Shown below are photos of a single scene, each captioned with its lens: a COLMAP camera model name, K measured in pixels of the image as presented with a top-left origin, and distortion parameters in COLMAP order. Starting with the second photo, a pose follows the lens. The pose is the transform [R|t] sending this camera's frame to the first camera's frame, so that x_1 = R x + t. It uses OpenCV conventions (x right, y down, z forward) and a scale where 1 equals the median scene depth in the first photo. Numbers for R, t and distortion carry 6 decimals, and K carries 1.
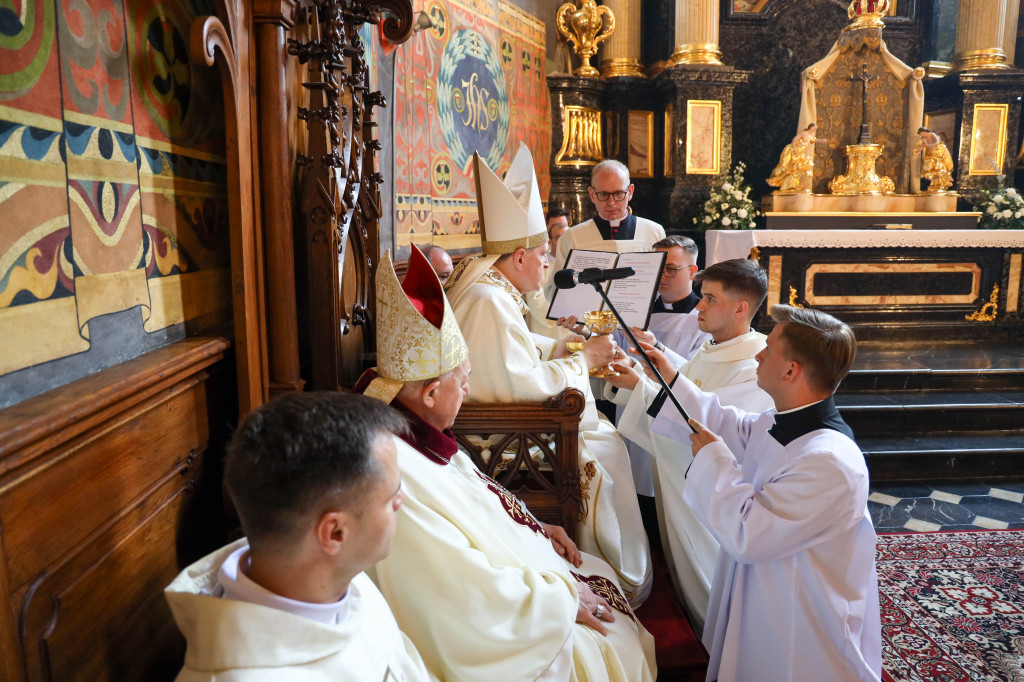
lens RADIAL K [[693.2, 0, 517.7], [0, 693.2, 339.1], [0, 0, 1]] dist [-0.102631, 0.073066]
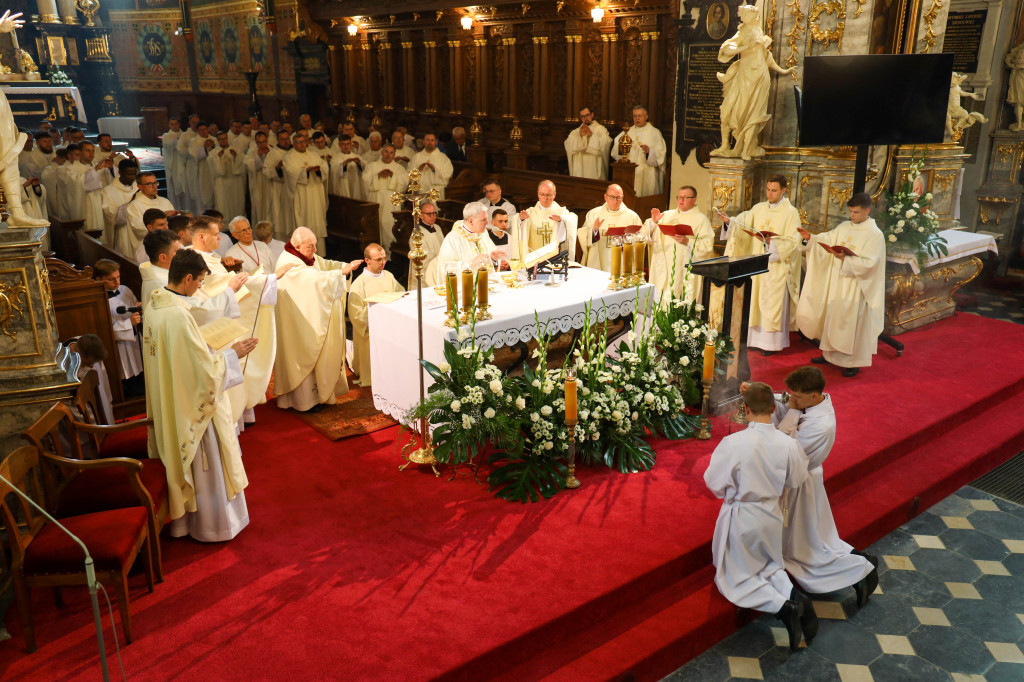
lens RADIAL K [[807.5, 0, 516.1], [0, 807.5, 337.0], [0, 0, 1]] dist [-0.062663, 0.083457]
pose [[0.787986, -0.185040, 0.587230, 0.091017], [0.095666, 0.978983, 0.180113, 0.449374], [-0.608216, -0.085749, 0.789126, -2.937905]]
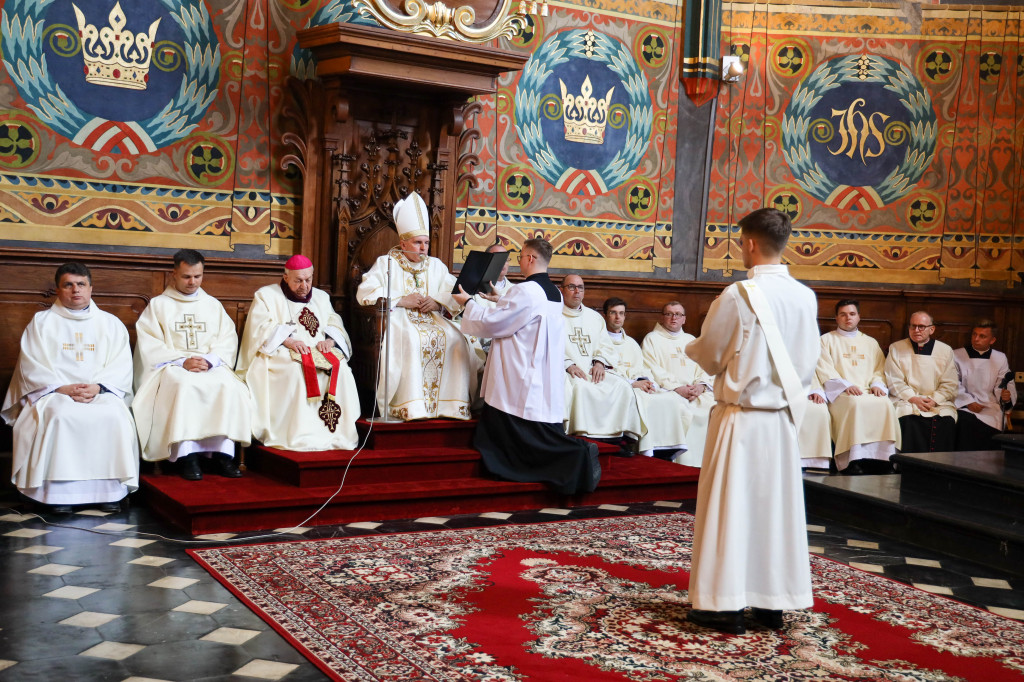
lens RADIAL K [[1162.5, 0, 515.8], [0, 1162.5, 340.4], [0, 0, 1]] dist [0.039705, 0.177195]
pose [[0.464575, 0.080118, -0.881902, 1.074286], [-0.196240, 0.980451, -0.014306, 0.053354], [0.863516, 0.179711, 0.471215, -0.111854]]
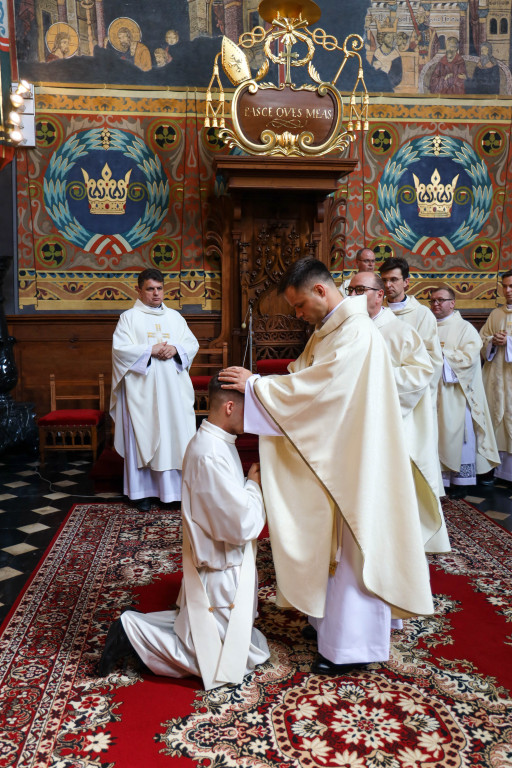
lens RADIAL K [[683.3, 0, 251.1], [0, 683.3, 379.2], [0, 0, 1]] dist [-0.025976, 0.105415]
pose [[0.057746, 0.118357, -0.991291, 1.004368], [-0.164477, 0.980507, 0.107488, -0.023043], [0.984689, 0.156837, 0.076087, 0.229066]]
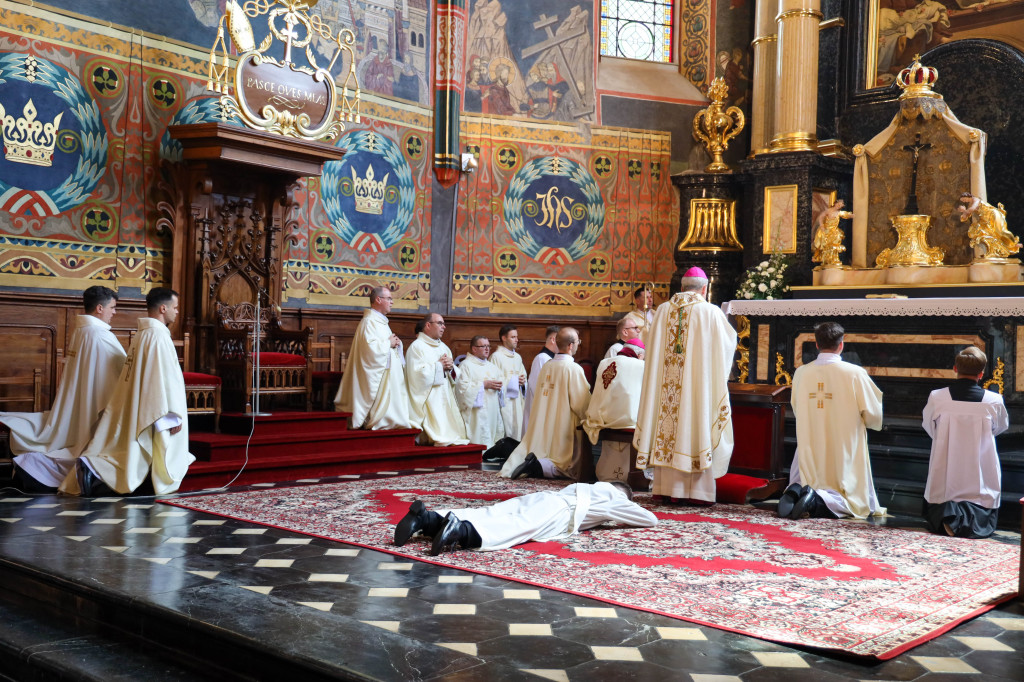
lens RADIAL K [[1048.6, 0, 515.0], [0, 1048.6, 338.1], [0, 0, 1]] dist [0.015626, 0.120150]
pose [[0.714823, 0.022204, -0.698953, 1.222418], [-0.147493, 0.981799, -0.119652, 0.151593], [0.683575, 0.188621, 0.705087, -0.423732]]
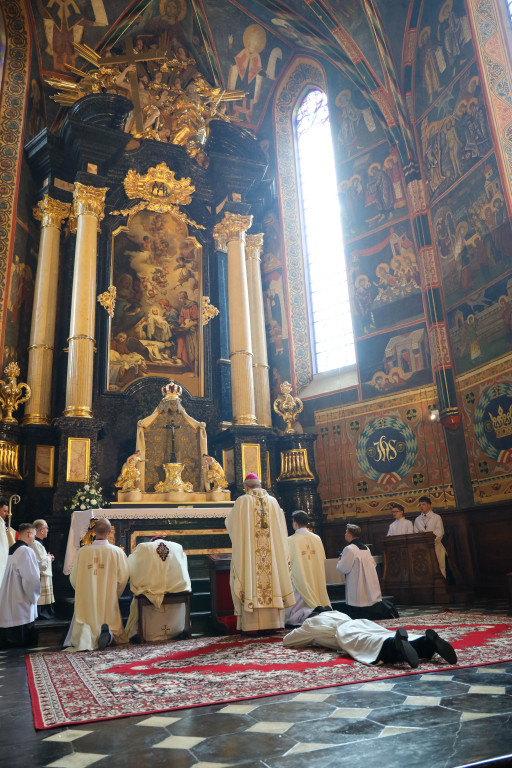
lens RADIAL K [[579.5, 0, 256.6], [0, 579.5, 380.5], [0, 0, 1]] dist [-0.068789, 0.036378]
pose [[0.939490, 0.065904, 0.336177, 0.216550], [0.098952, 0.887287, -0.450477, 0.215725], [-0.327974, 0.456484, 0.827076, -0.392506]]
